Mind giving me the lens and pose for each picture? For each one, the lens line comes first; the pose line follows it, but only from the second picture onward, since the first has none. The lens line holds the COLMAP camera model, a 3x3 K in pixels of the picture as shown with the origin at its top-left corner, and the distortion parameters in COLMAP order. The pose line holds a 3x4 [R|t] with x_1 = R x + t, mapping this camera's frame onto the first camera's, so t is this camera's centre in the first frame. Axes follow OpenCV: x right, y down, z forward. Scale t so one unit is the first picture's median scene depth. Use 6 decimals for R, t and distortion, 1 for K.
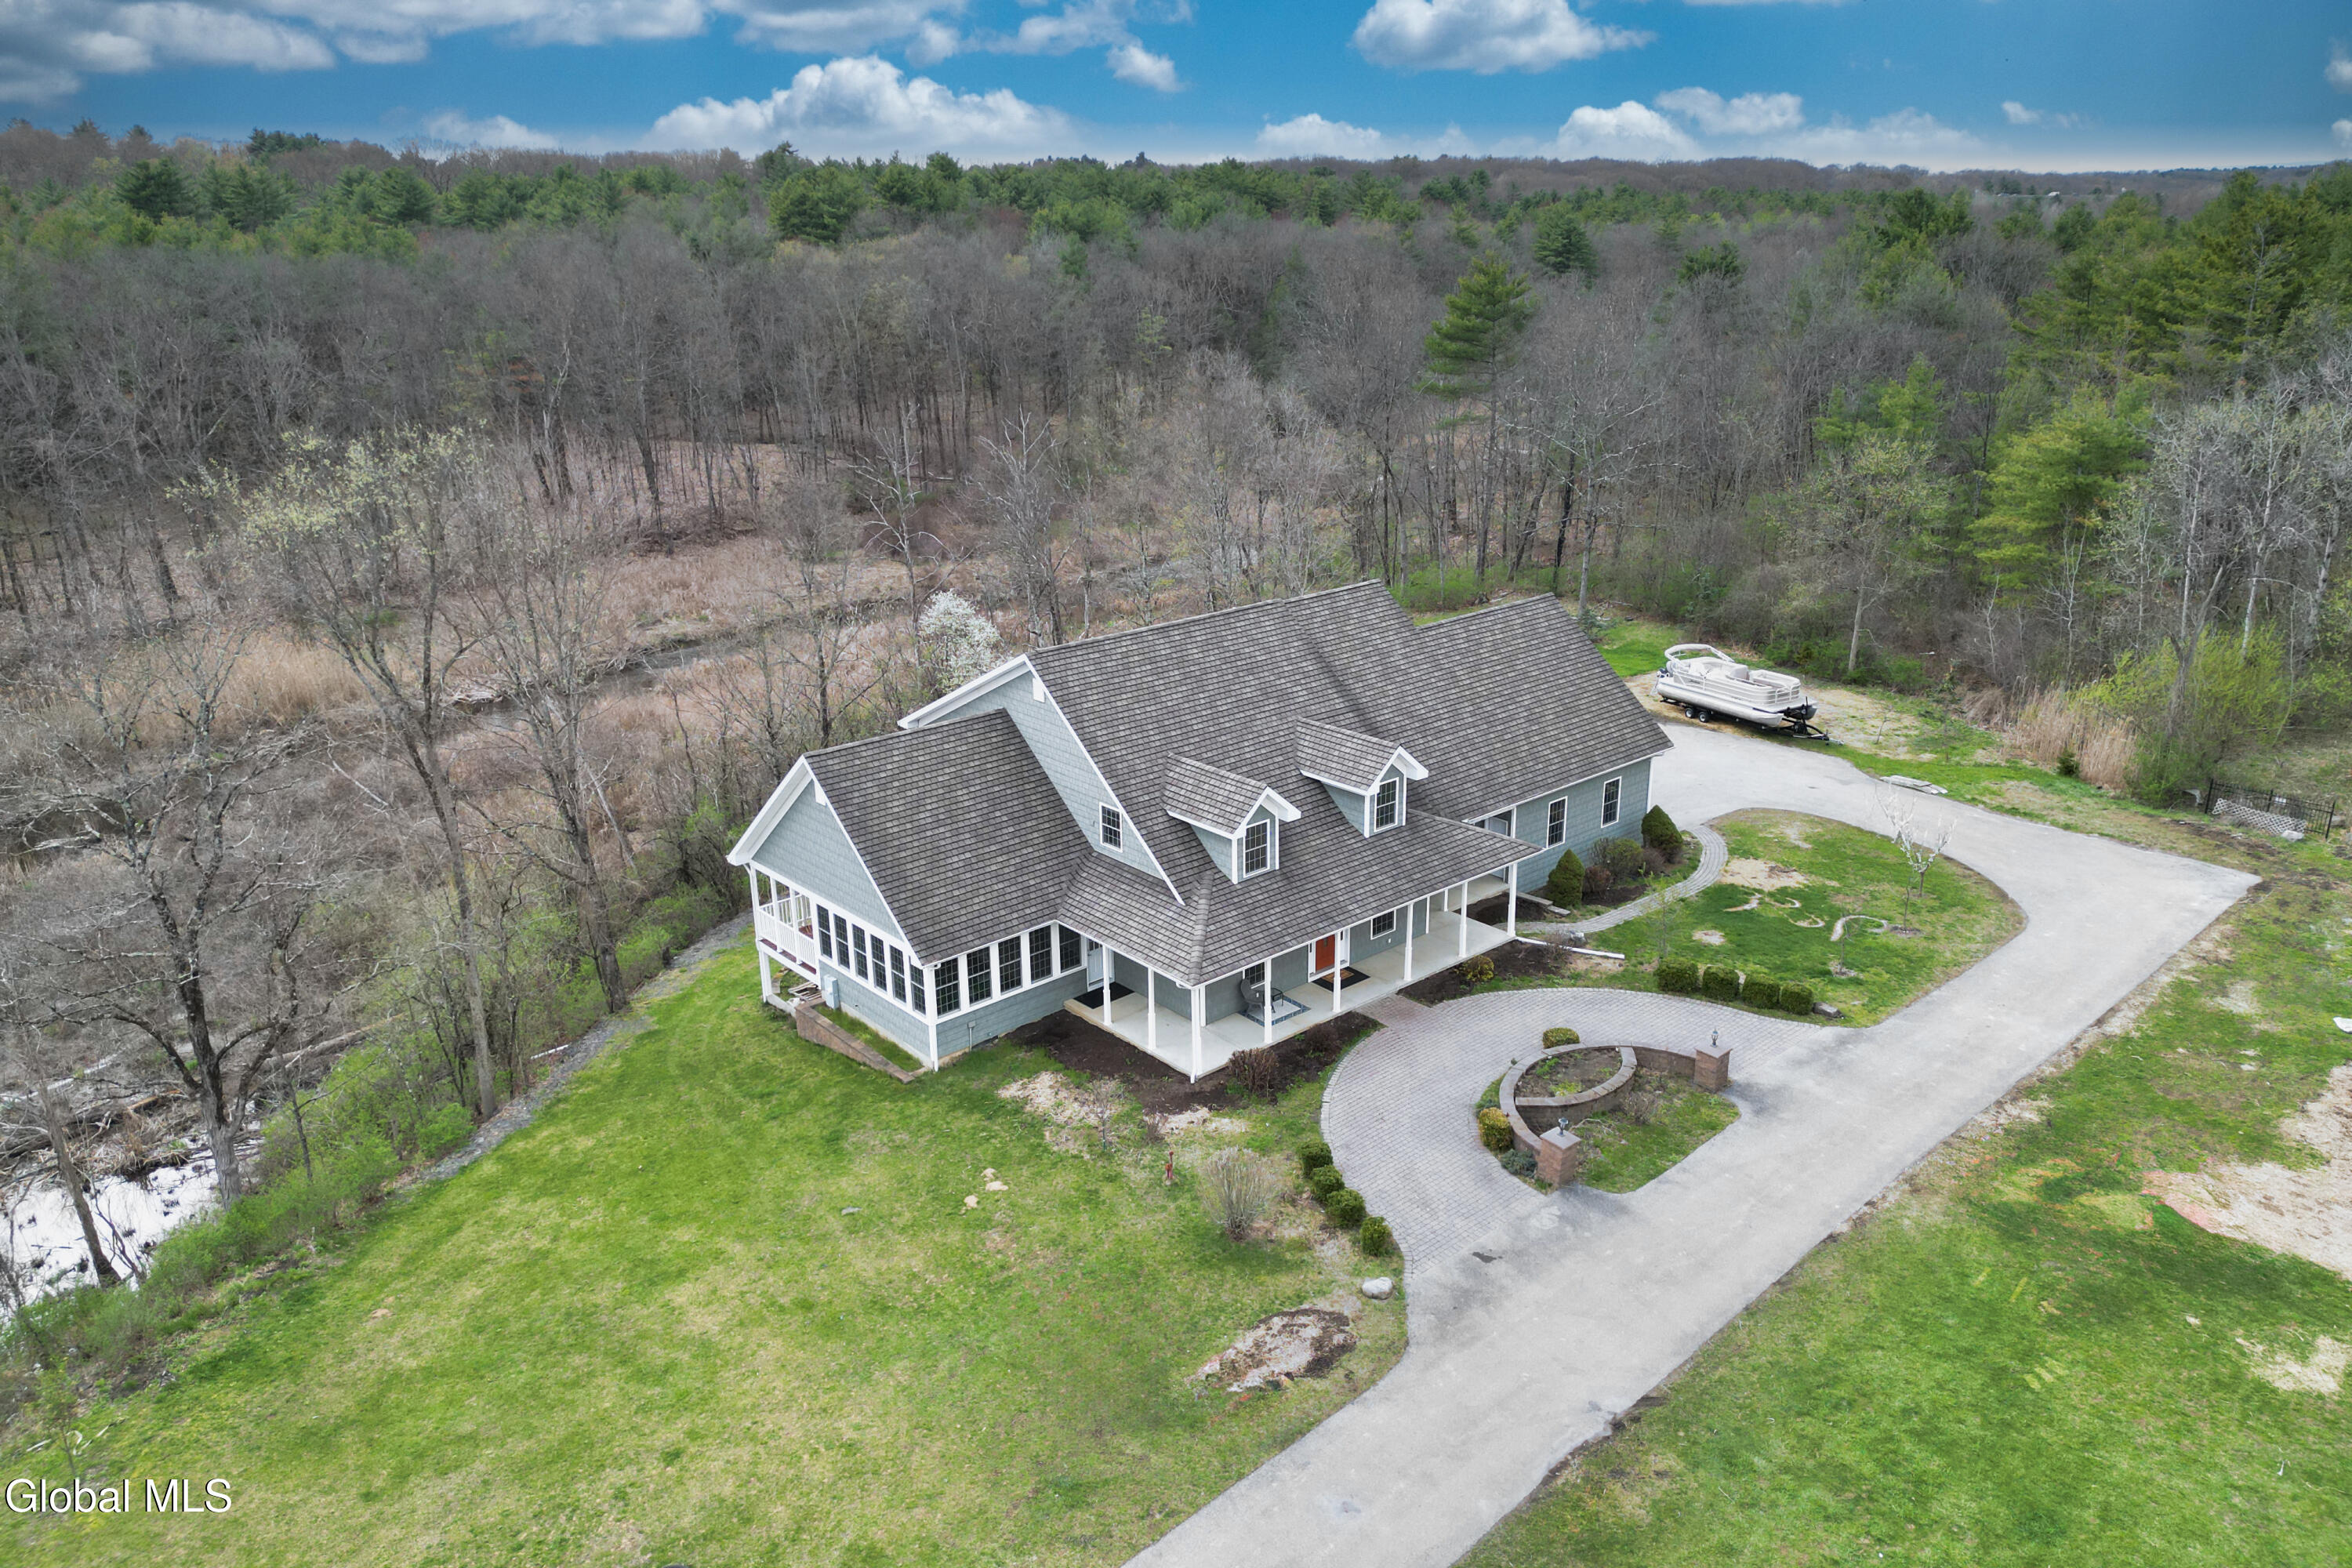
lens RADIAL K [[1645.0, 0, 1176.0], [0, 1645.0, 784.0], [0, 0, 1]] dist [0.081757, -0.086614]
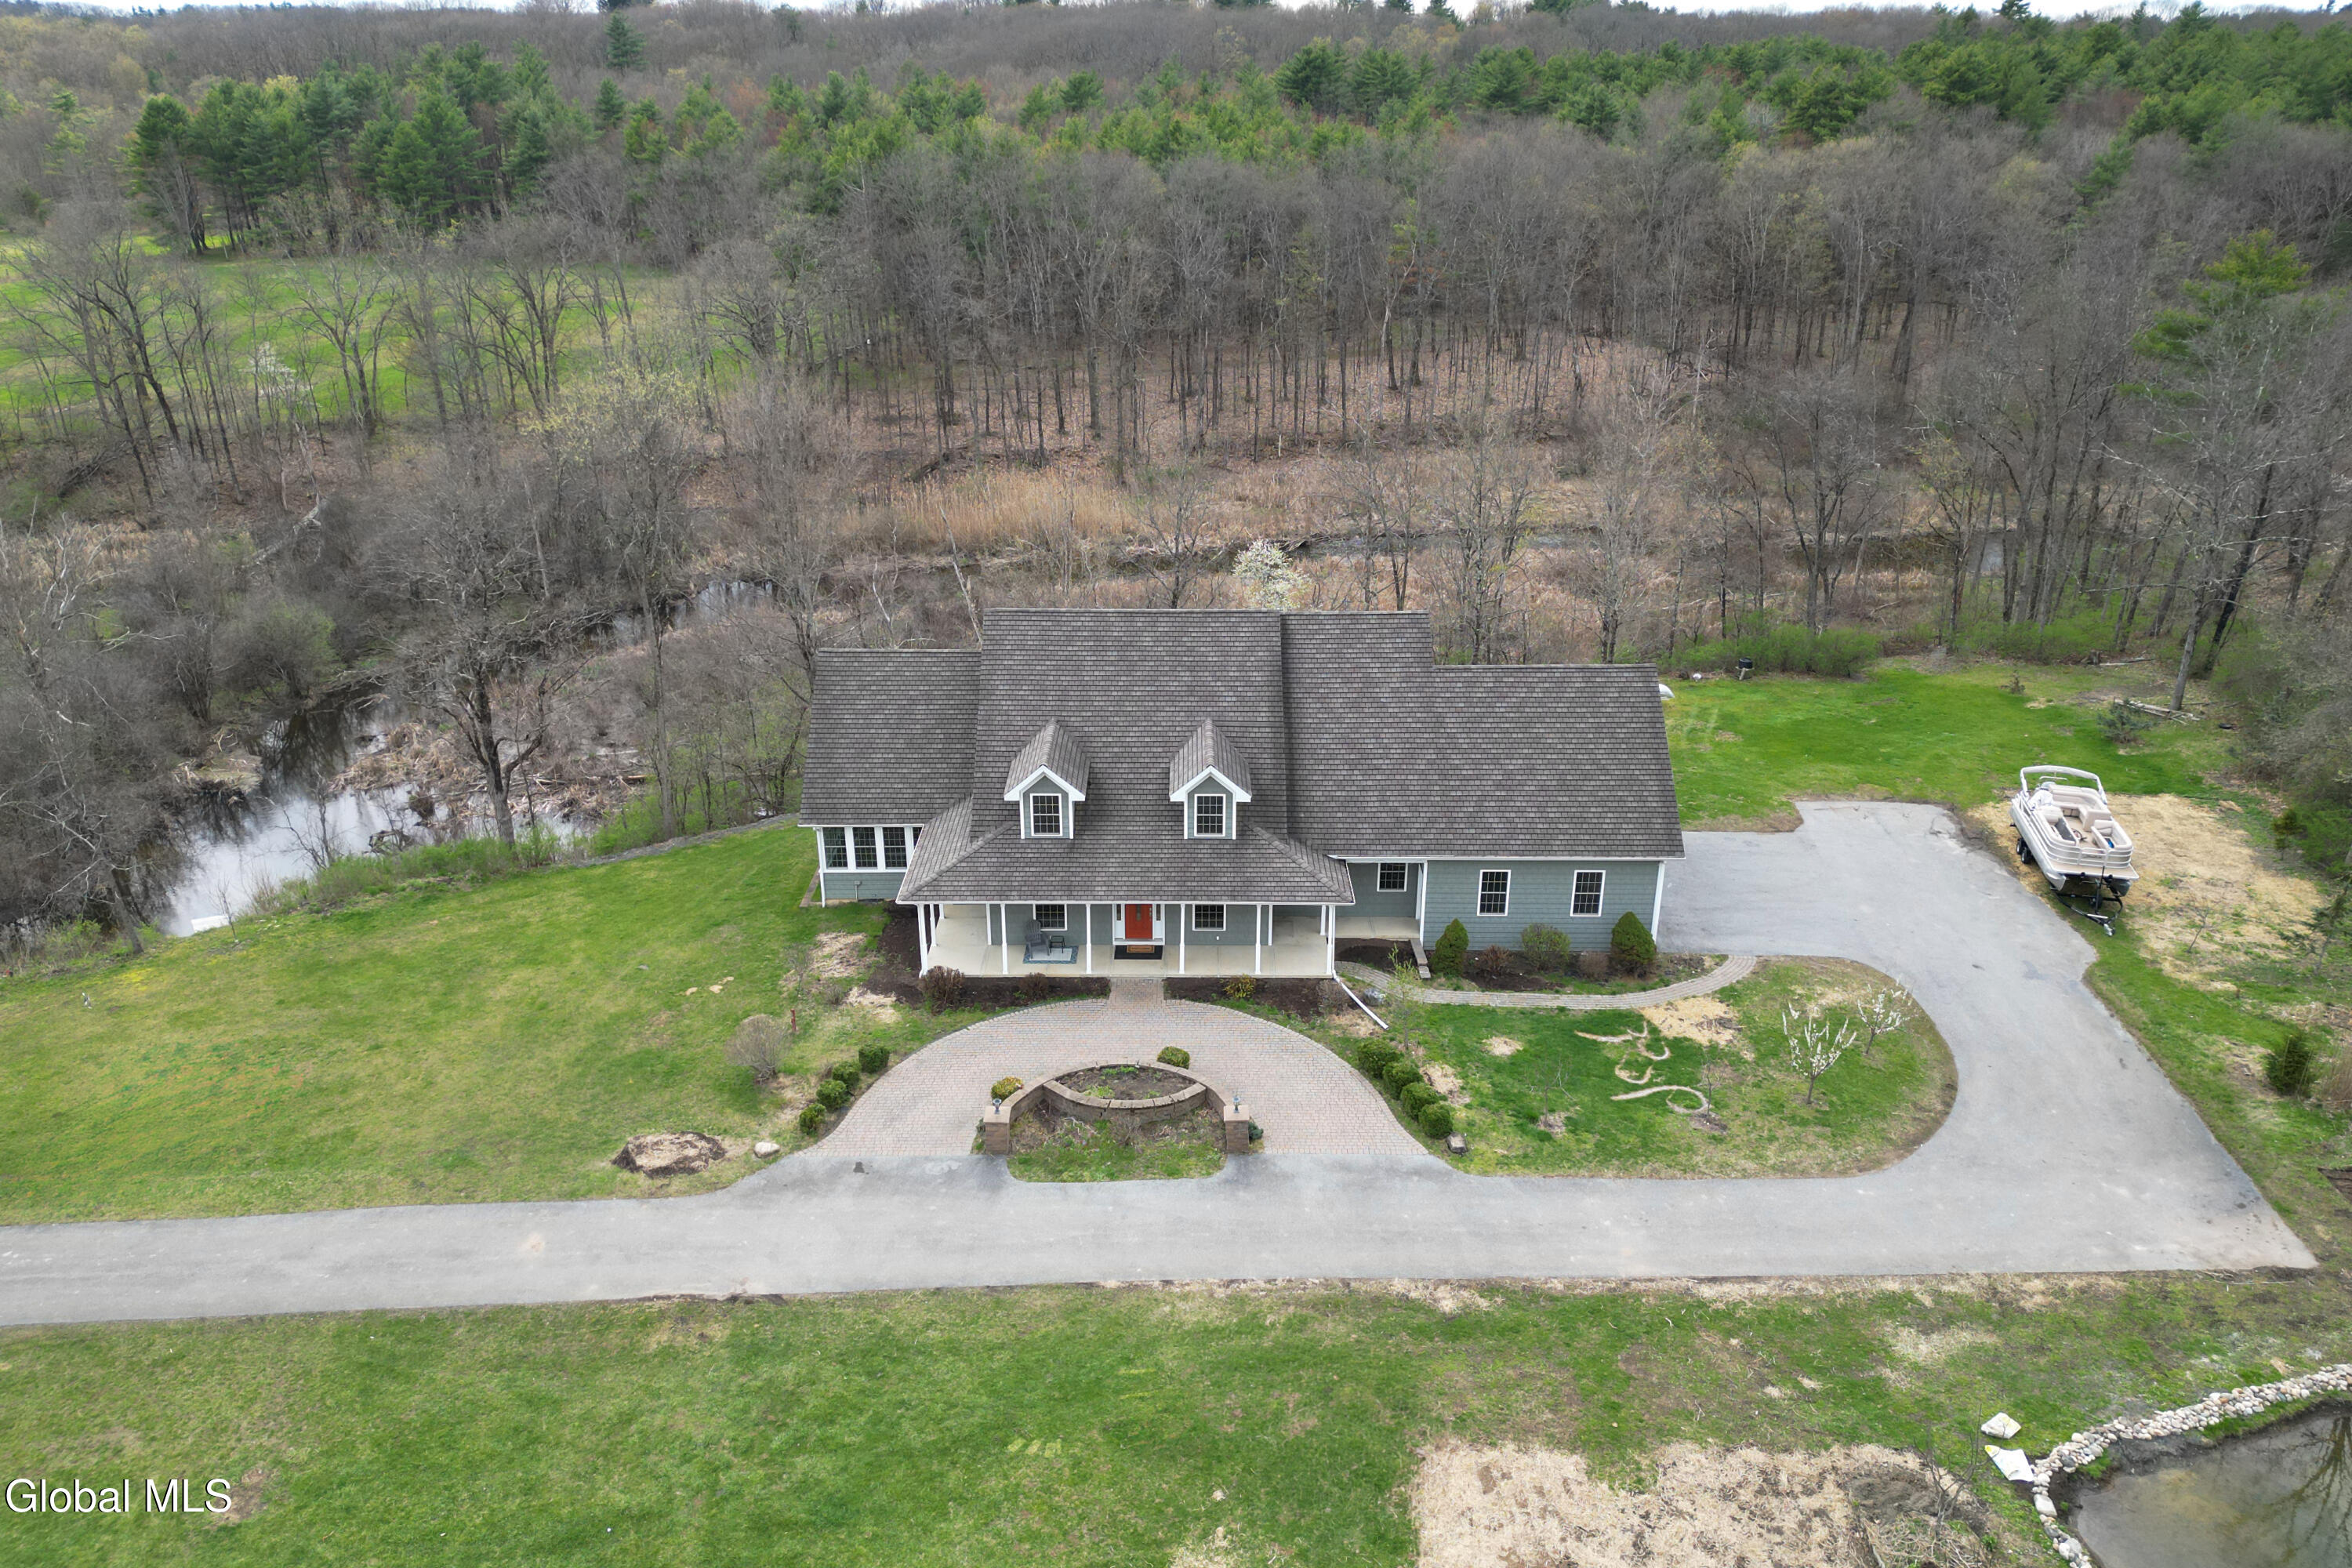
lens RADIAL K [[1645.0, 0, 1176.0], [0, 1645.0, 784.0], [0, 0, 1]] dist [0.081757, -0.086614]
pose [[0.750705, 0.272981, -0.601601, 0.804121], [-0.222021, 0.961919, 0.159431, -0.186326], [0.622213, 0.013883, 0.782725, 0.140636]]
